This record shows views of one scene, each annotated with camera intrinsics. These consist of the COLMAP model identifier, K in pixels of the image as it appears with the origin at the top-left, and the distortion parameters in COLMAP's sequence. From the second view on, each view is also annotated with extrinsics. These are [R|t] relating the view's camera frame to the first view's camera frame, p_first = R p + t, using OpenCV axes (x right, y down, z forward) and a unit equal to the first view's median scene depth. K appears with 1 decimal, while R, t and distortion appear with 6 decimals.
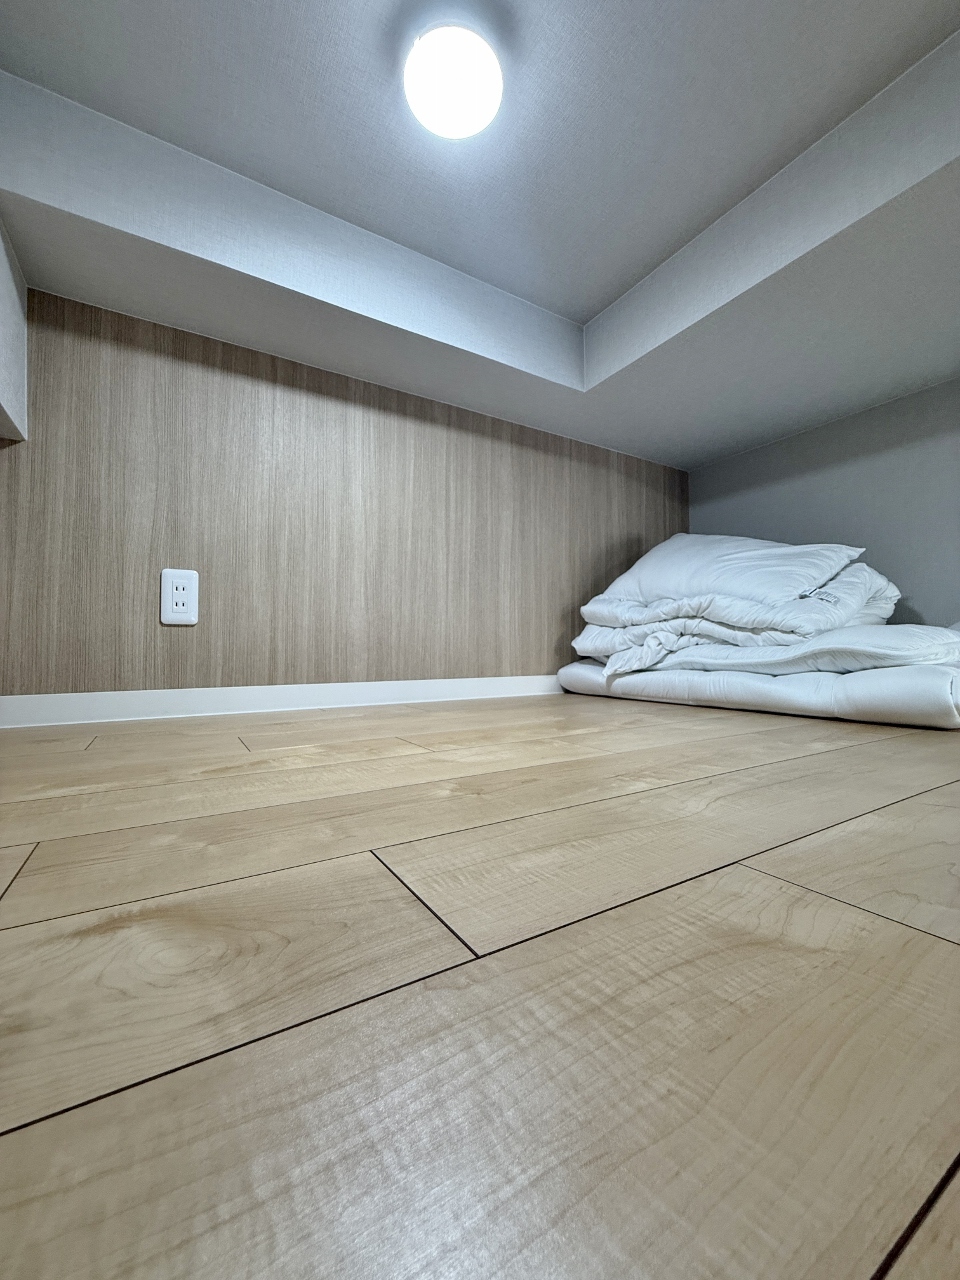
lens RADIAL K [[510.6, 0, 480.0], [0, 510.6, 640.0], [0, 0, 1]] dist [0.000711, 0.000078]
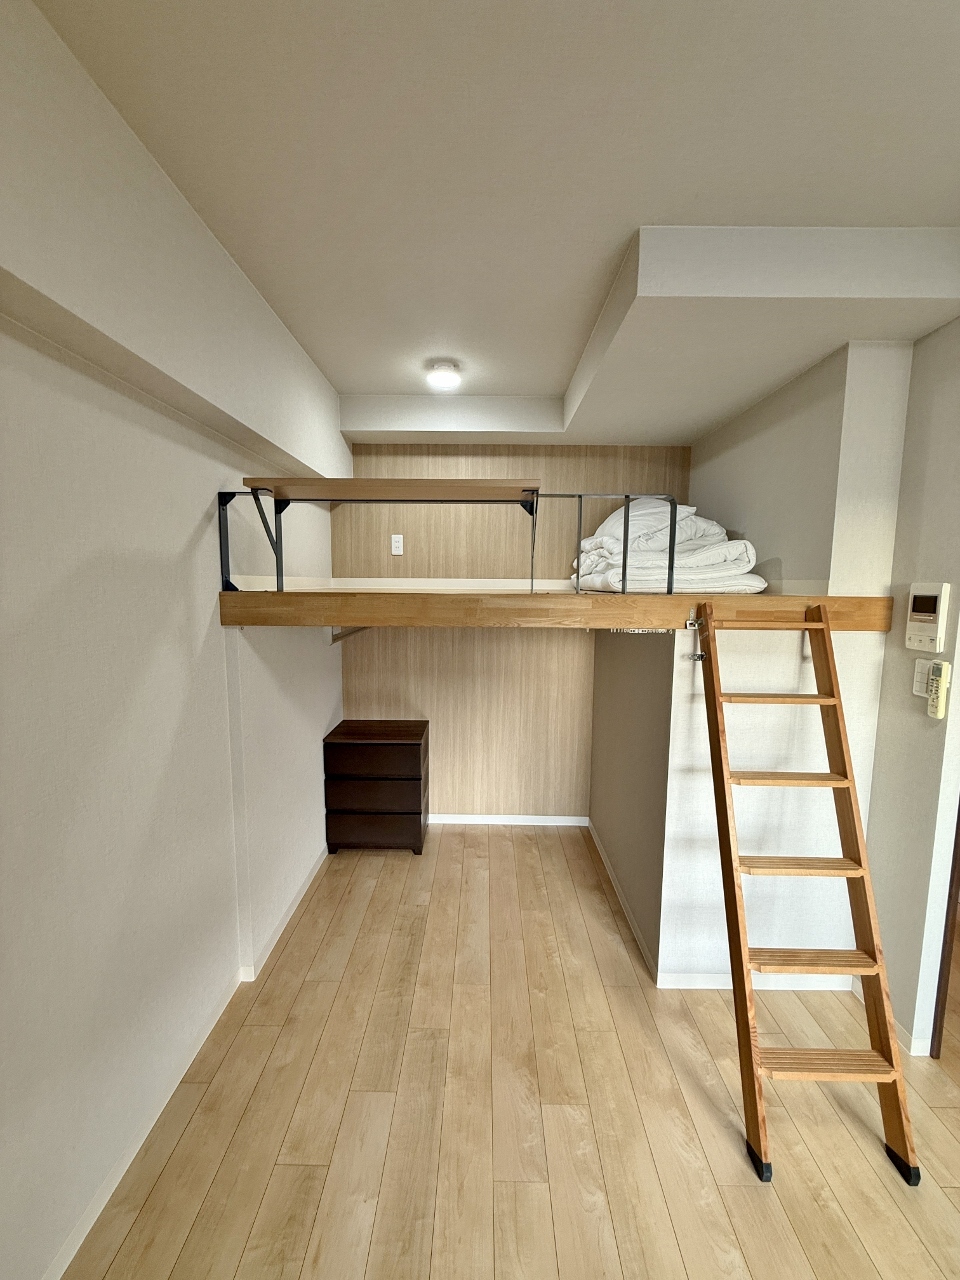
lens RADIAL K [[510.6, 0, 480.0], [0, 510.6, 640.0], [0, 0, 1]] dist [0.000711, 0.000078]
pose [[0.849081, 0.070827, -0.523493, 1.050662], [-0.001762, 0.991345, 0.131268, 0.051301], [0.528260, -0.110535, 0.841857, -0.943444]]
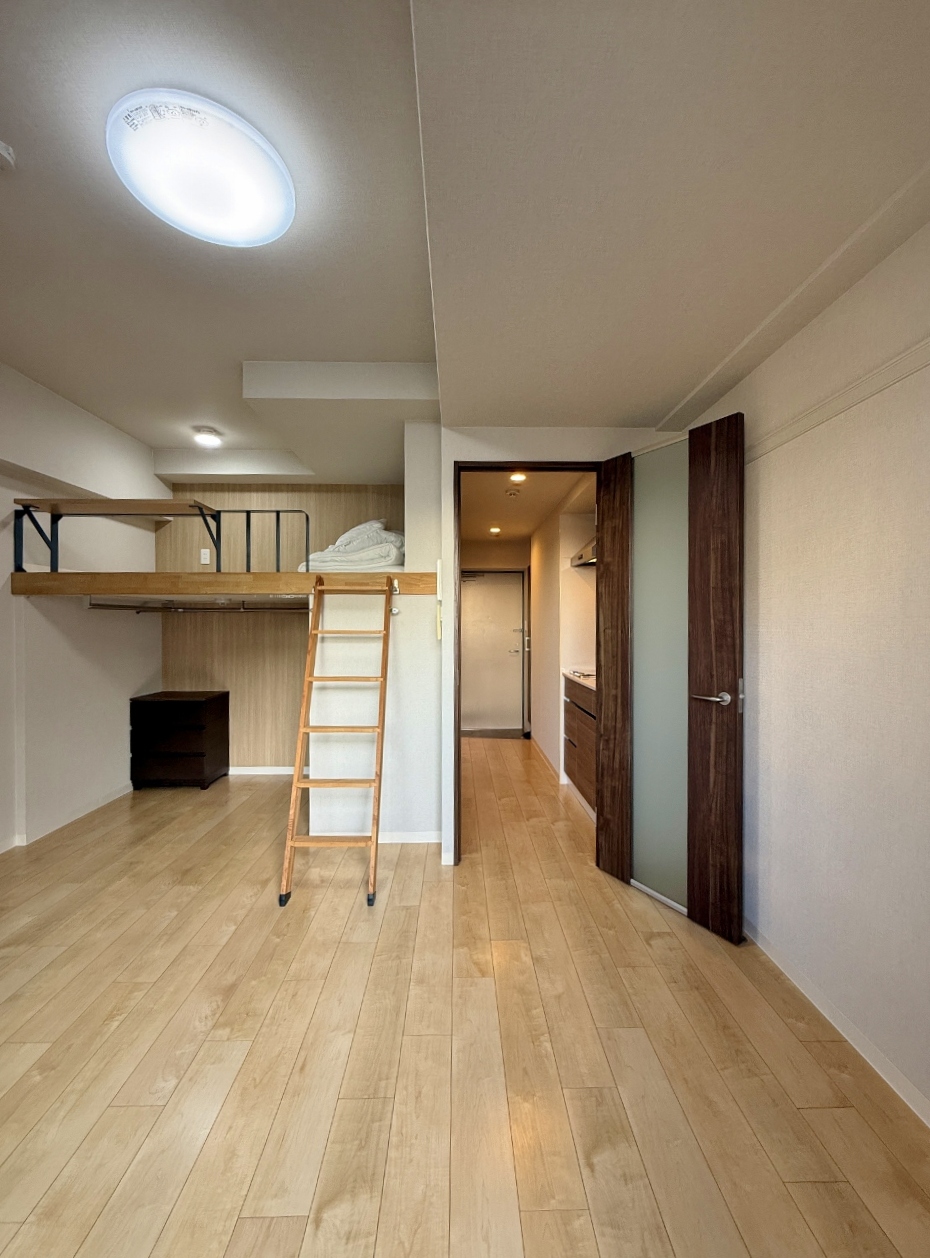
lens RADIAL K [[510.1, 0, 465.0], [0, 510.1, 629.0], [0, 0, 1]] dist [-0.000545, -0.000210]
pose [[0.863748, 0.009587, -0.503833, 2.380770], [0.005994, 0.999553, 0.029295, 0.280661], [0.503888, -0.028324, 0.863304, -1.026386]]
